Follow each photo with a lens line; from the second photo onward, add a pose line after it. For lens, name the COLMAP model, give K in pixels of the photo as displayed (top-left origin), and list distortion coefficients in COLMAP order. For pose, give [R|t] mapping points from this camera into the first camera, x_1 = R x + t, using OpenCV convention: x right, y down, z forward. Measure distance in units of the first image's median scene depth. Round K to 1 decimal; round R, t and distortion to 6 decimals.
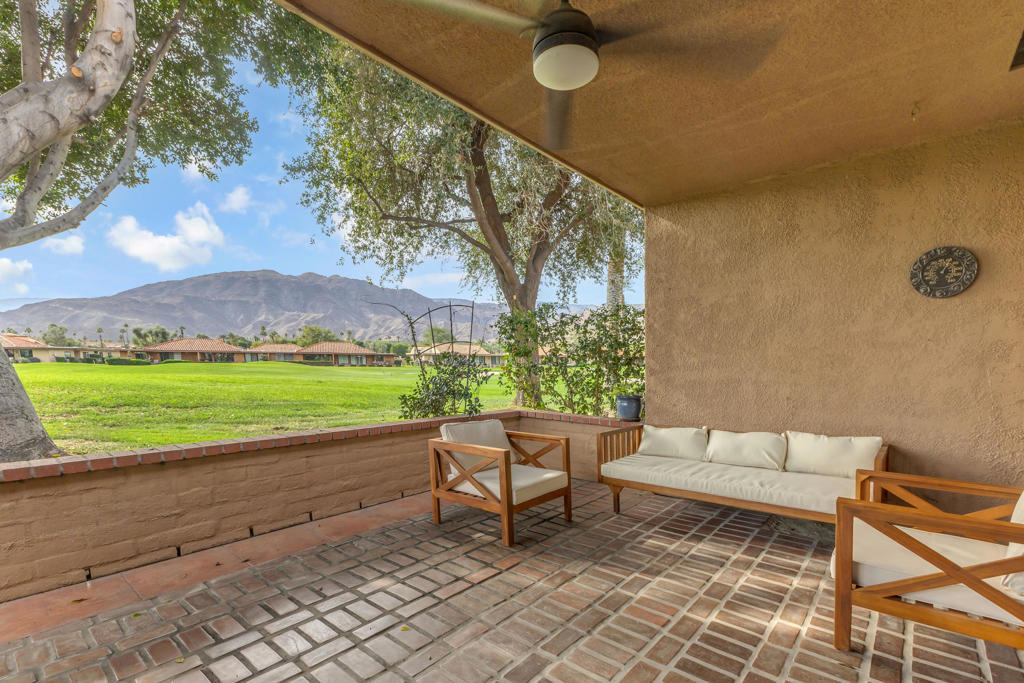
lens RADIAL K [[472.0, 0, 503.3], [0, 472.0, 423.1], [0, 0, 1]] dist [0.000826, 0.000159]
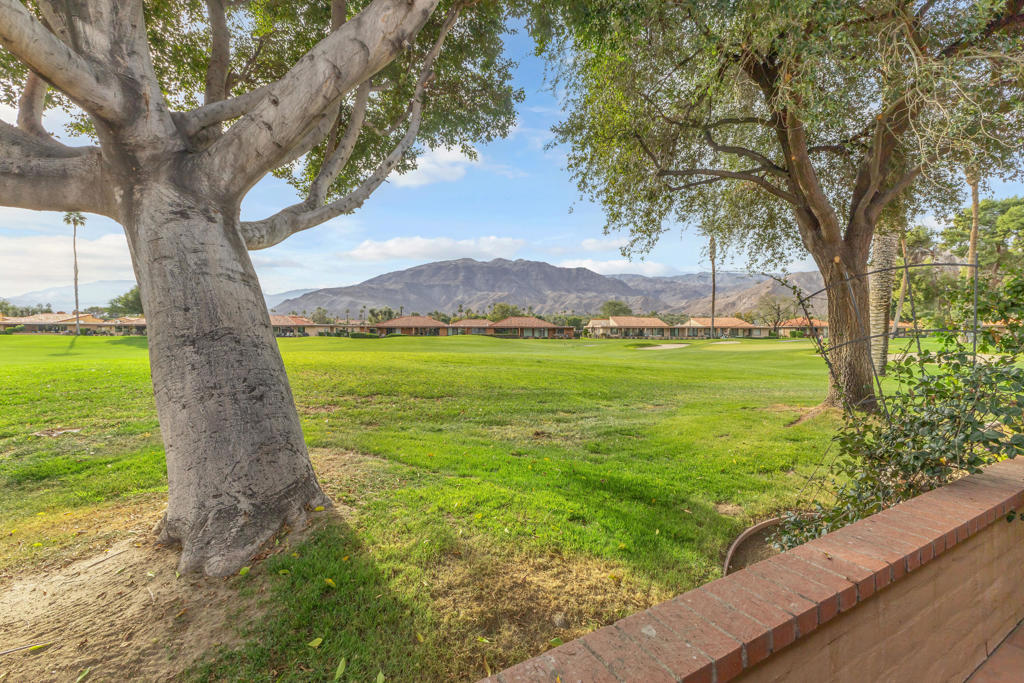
lens RADIAL K [[445.1, 0, 518.3], [0, 445.1, 325.9], [0, 0, 1]] dist [0.004391, -0.000204]
pose [[0.945461, -0.012024, -0.325513, -0.372483], [-0.035301, 0.989650, -0.139091, -0.088653], [0.323816, 0.142996, 0.935251, 0.374367]]
